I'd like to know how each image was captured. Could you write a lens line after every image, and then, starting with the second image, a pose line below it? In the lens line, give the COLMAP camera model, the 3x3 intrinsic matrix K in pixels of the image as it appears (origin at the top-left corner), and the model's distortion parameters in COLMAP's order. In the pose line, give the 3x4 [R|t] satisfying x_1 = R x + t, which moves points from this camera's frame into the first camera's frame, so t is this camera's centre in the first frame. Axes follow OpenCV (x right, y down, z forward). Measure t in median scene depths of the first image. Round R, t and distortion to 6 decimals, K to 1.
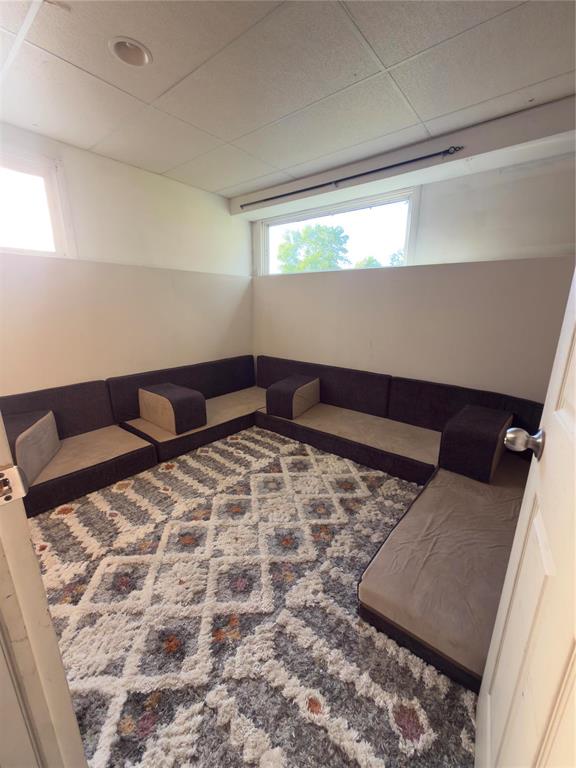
lens RADIAL K [[308.0, 0, 291.9], [0, 308.0, 386.4], [0, 0, 1]] dist [0.003272, -0.000542]
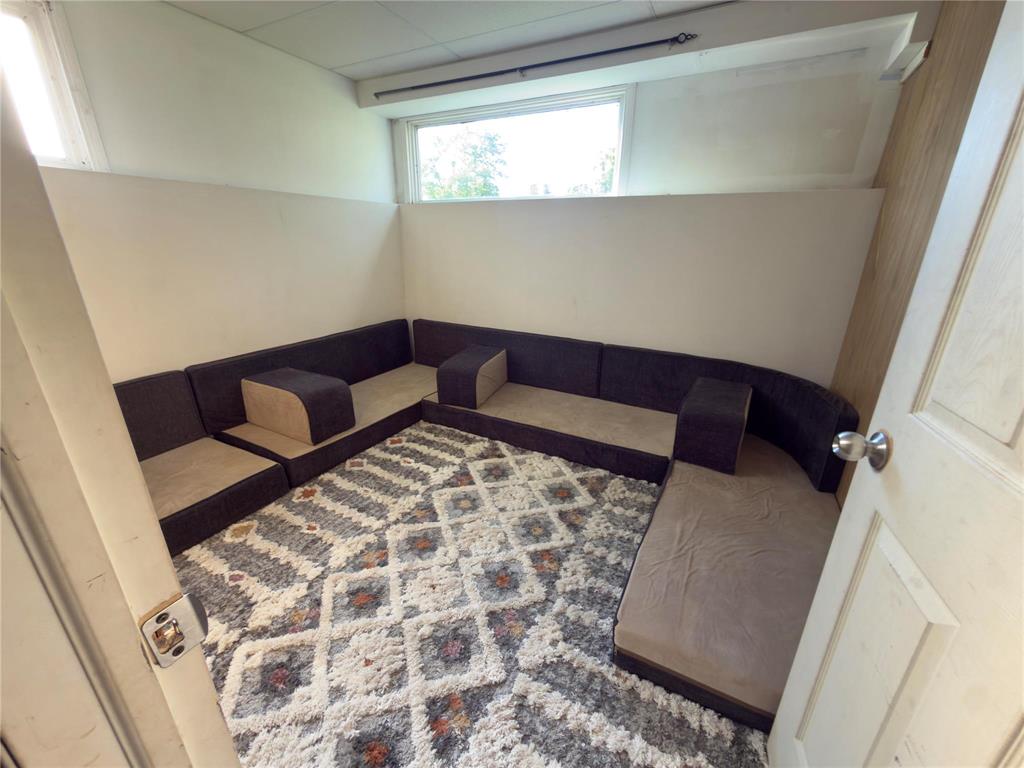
lens RADIAL K [[410.6, 0, 517.5], [0, 410.6, 383.9], [0, 0, 1]] dist [0.003272, -0.000542]
pose [[0.981520, -0.059627, 0.181835, -0.118591], [0.044740, 0.995384, 0.084906, -0.046124], [-0.186058, -0.075202, 0.979657, 0.049487]]
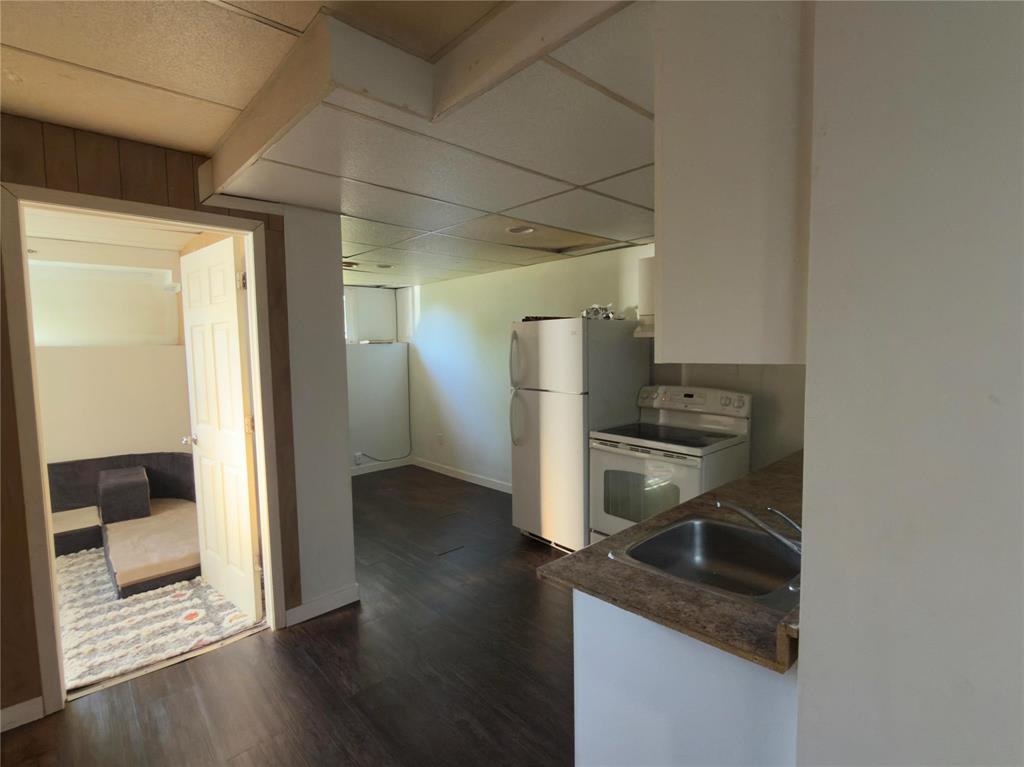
lens RADIAL K [[494.2, 0, 514.9], [0, 494.2, 382.5], [0, 0, 1]] dist [-0.001476, -0.001138]
pose [[0.143232, -0.080008, 0.986450, -1.222673], [0.273513, 0.961108, 0.038238, 0.115332], [-0.951144, 0.264330, 0.159544, -1.013257]]
